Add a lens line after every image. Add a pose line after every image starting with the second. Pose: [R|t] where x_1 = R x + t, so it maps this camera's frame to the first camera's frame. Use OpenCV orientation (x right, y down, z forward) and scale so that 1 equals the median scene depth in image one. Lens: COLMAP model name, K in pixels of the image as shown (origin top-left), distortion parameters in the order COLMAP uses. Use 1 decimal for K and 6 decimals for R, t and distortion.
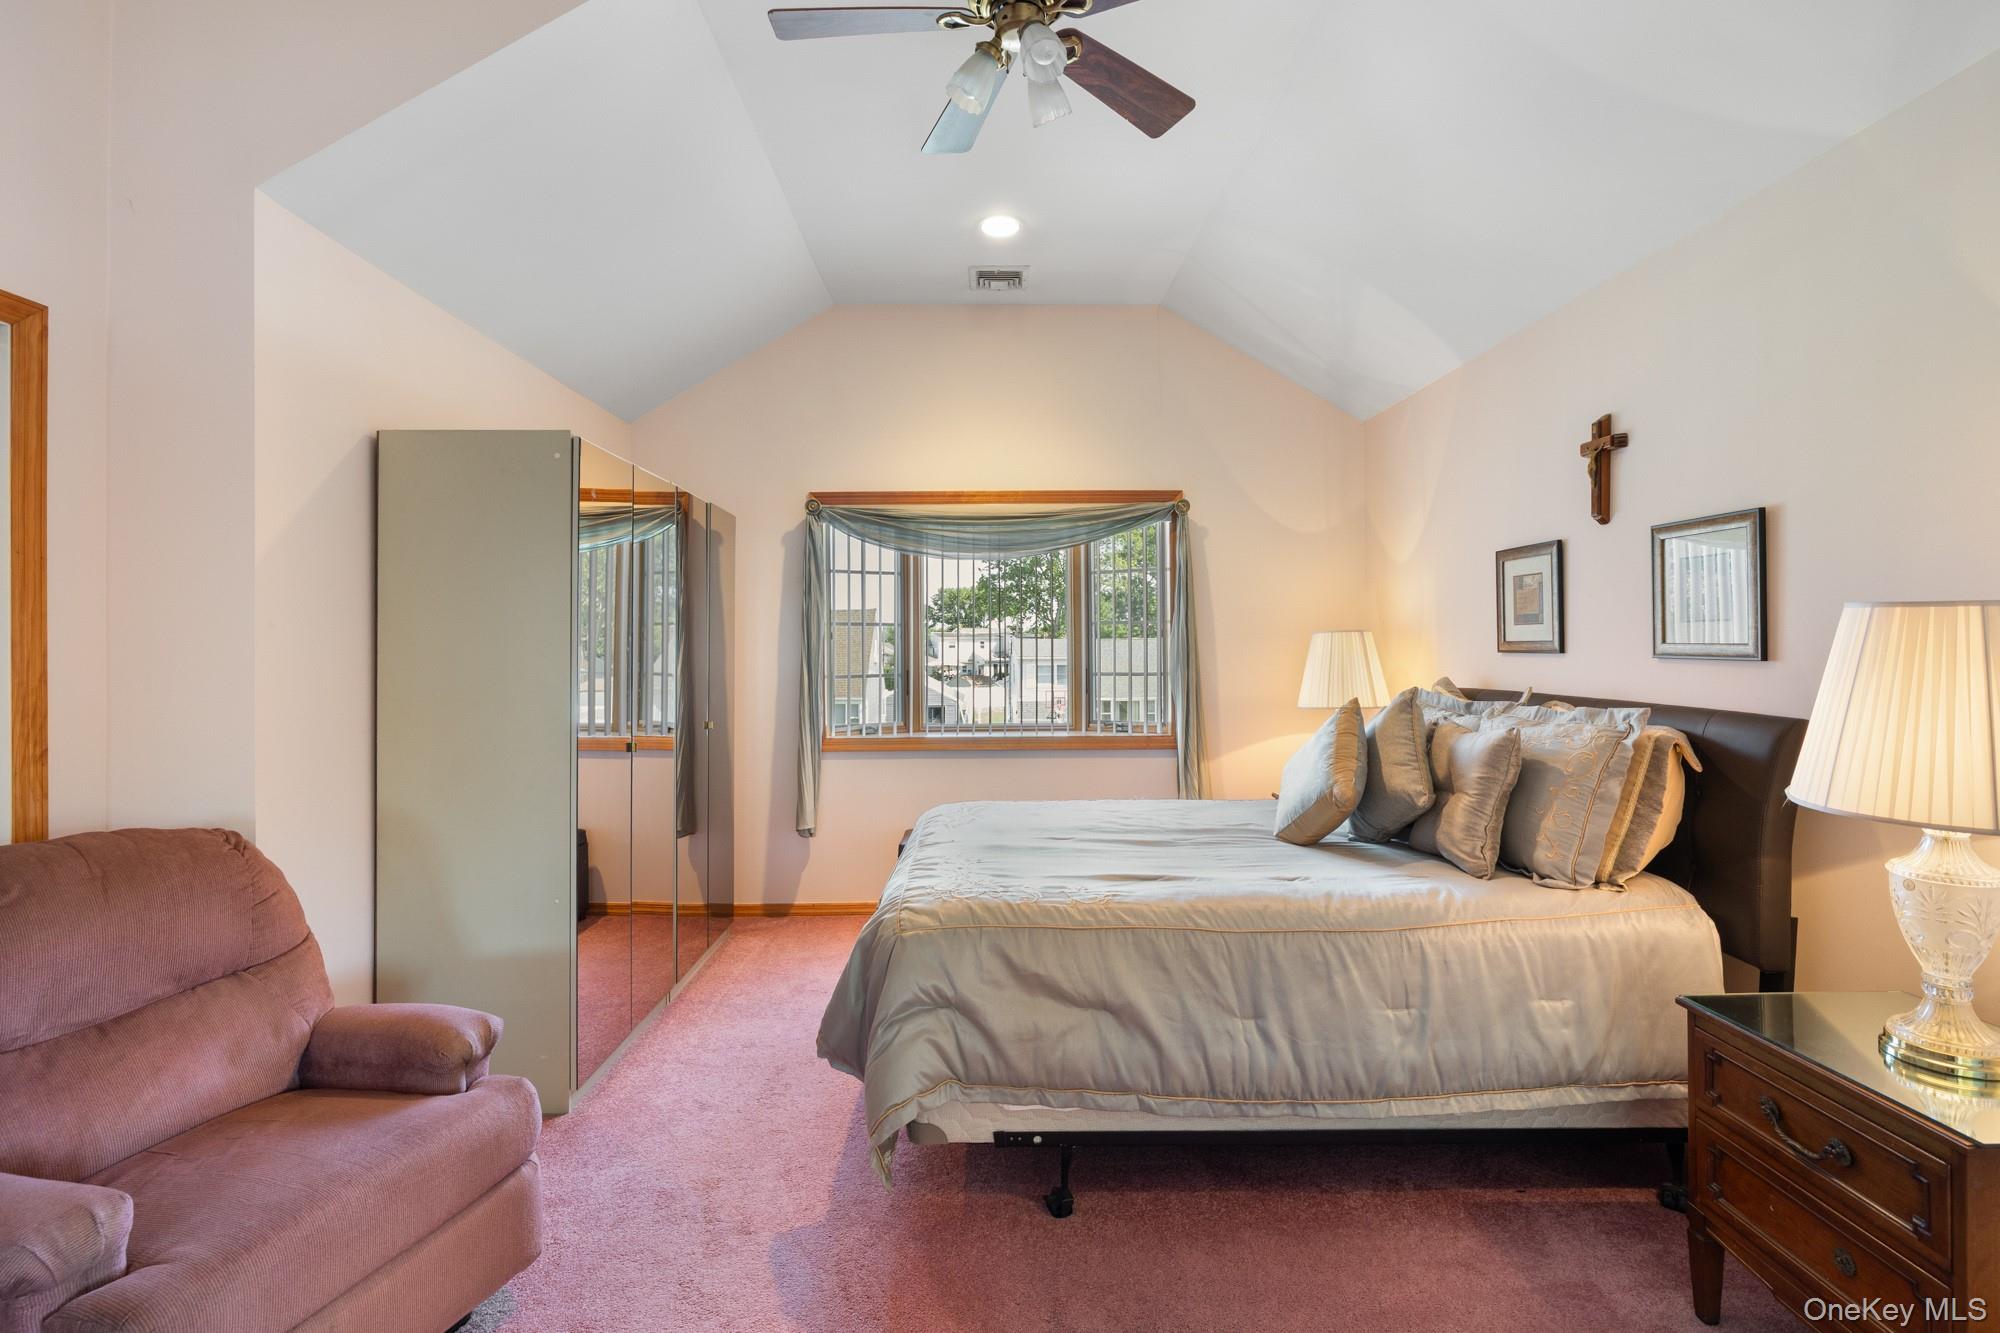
lens RADIAL K [[907.4, 0, 993.4], [0, 907.4, 656.7], [0, 0, 1]] dist [-0.007734, 0.003483]
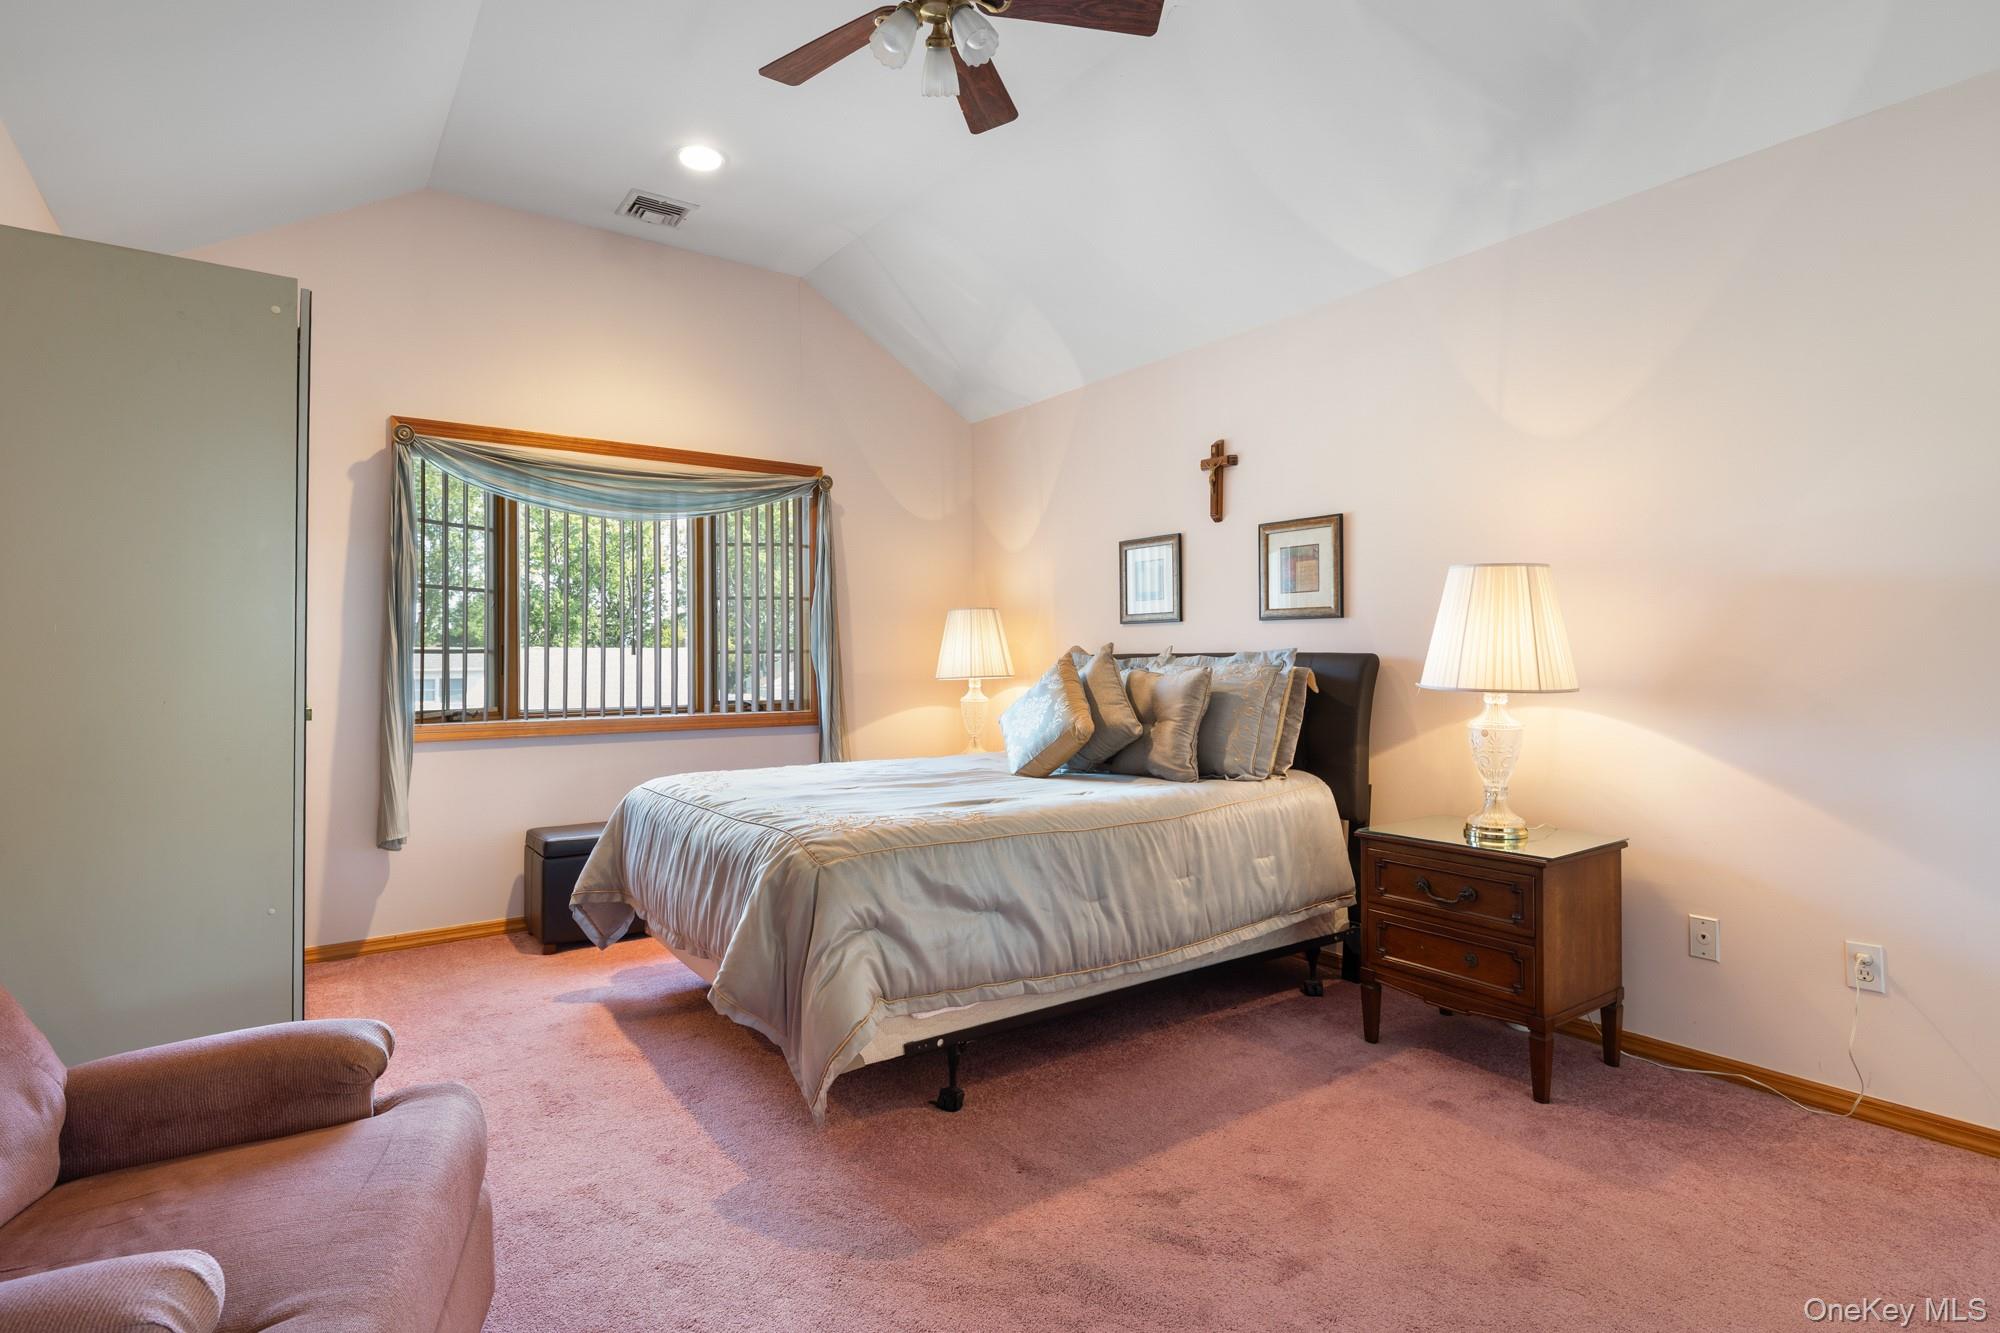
lens RADIAL K [[961.6, 0, 999.3], [0, 961.6, 666.9], [0, 0, 1]] dist [-0.011080, 0.002686]
pose [[0.824552, -0.002414, 0.565781, -0.503039], [0.003381, 0.999994, -0.000661, 0.085232], [-0.565776, 0.002458, 0.824556, 0.023662]]
